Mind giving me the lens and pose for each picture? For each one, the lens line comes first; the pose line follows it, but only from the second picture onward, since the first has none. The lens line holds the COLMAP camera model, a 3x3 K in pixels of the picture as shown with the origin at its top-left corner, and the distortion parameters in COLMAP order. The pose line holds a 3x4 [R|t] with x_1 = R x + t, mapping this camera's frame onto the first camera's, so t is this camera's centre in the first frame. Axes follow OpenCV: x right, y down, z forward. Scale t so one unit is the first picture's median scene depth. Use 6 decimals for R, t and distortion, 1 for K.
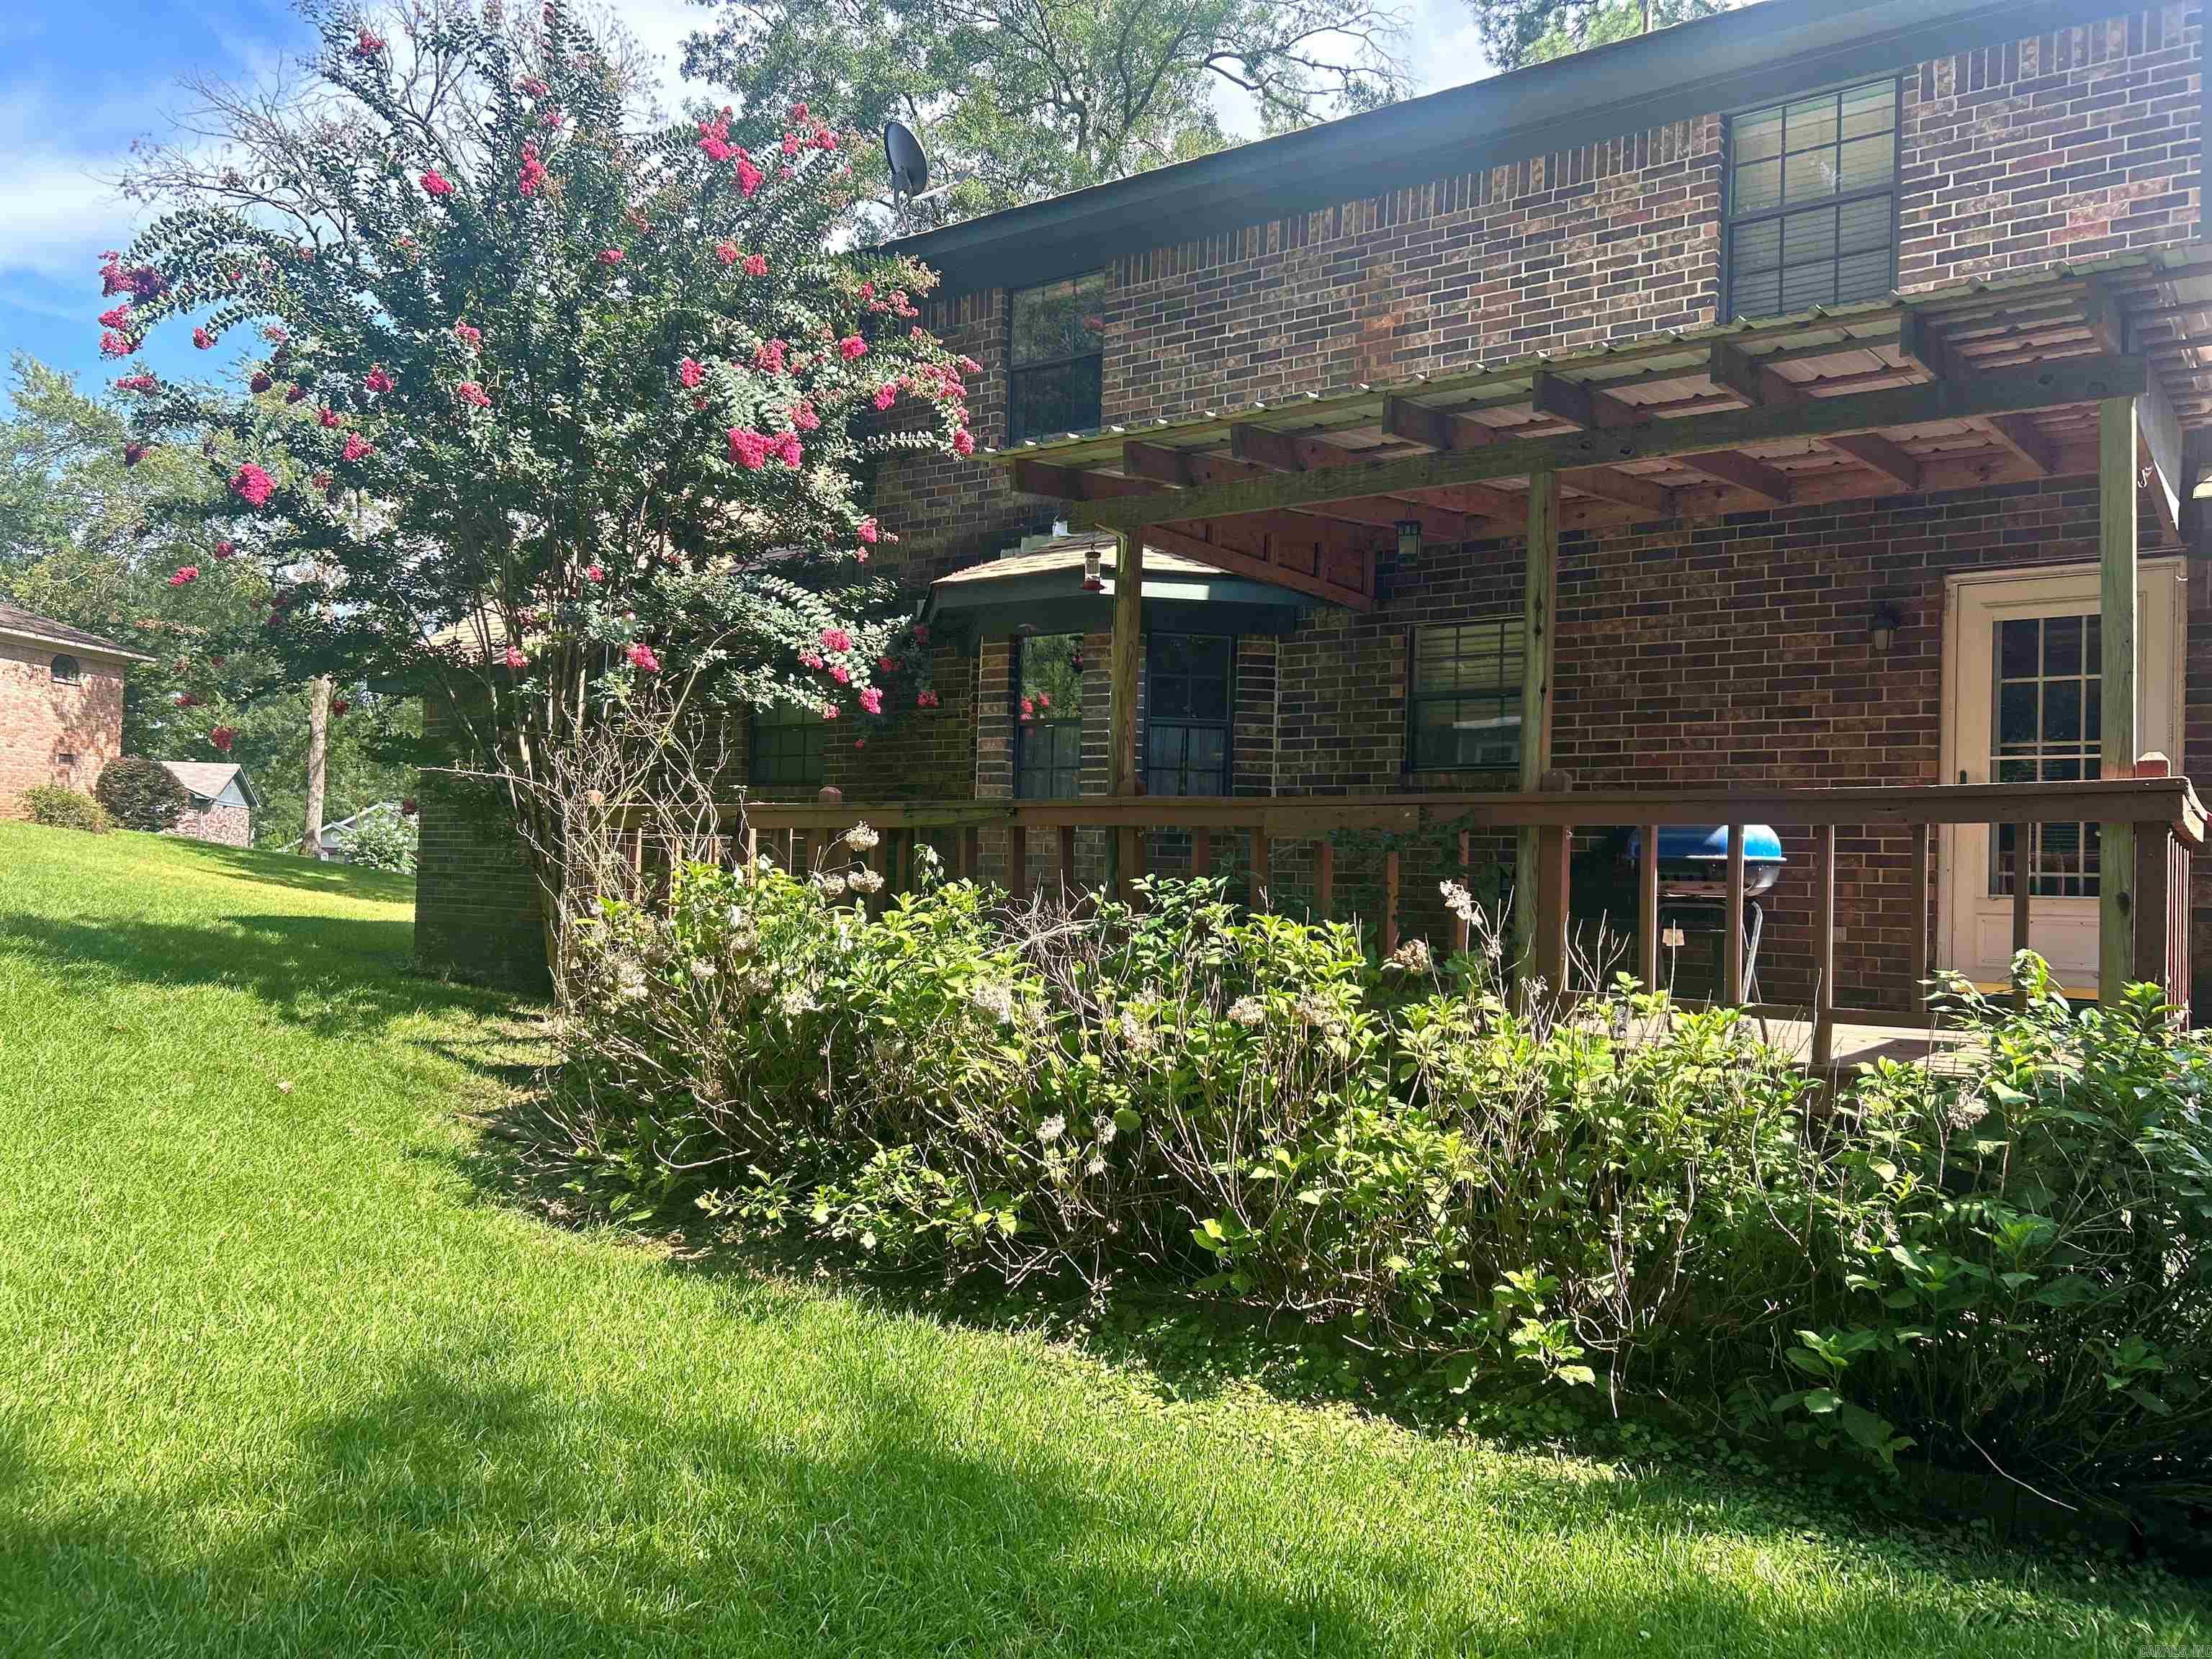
lens RADIAL K [[1679.7, 0, 1103.4], [0, 1679.7, 846.2], [0, 0, 1]] dist [-0.003558, -0.024677]
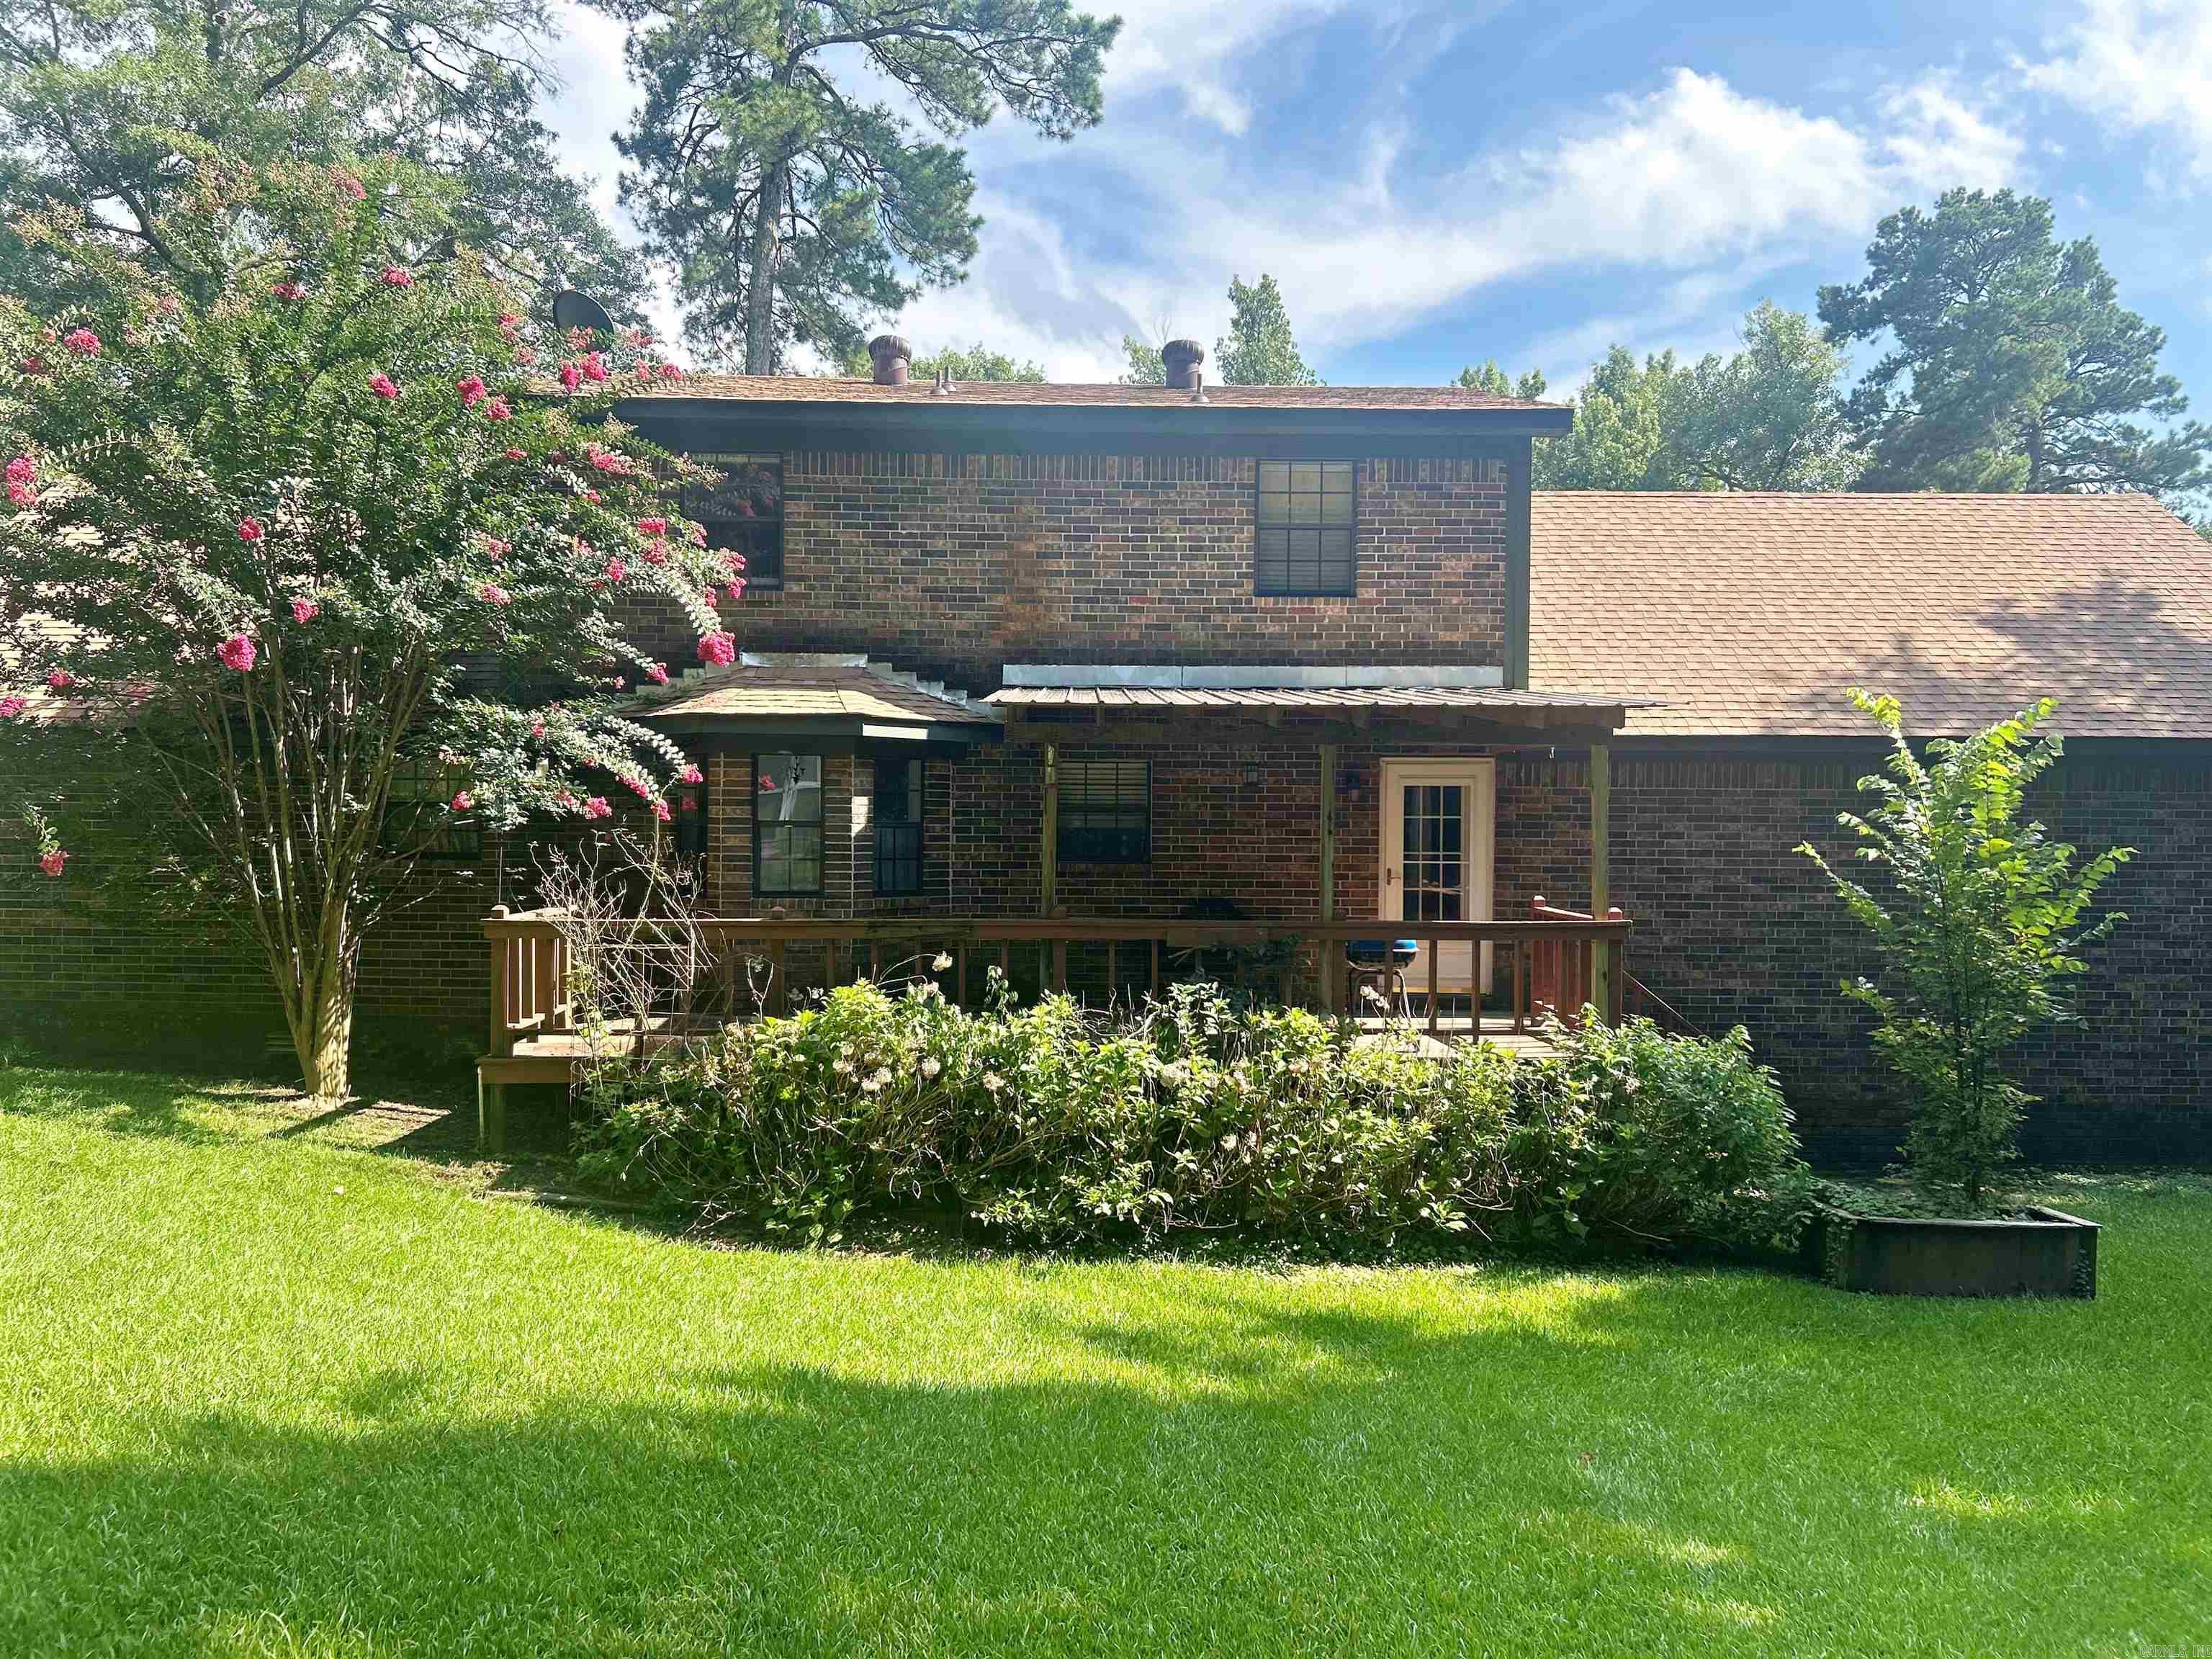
lens RADIAL K [[1679.7, 0, 1100.5], [0, 1679.7, 819.4], [0, 0, 1]] dist [-0.003558, -0.024677]
pose [[0.793794, -0.019478, 0.607875, -0.756655], [-0.004270, 0.999284, 0.037597, -0.151865], [-0.608172, -0.032440, 0.793142, -0.212288]]
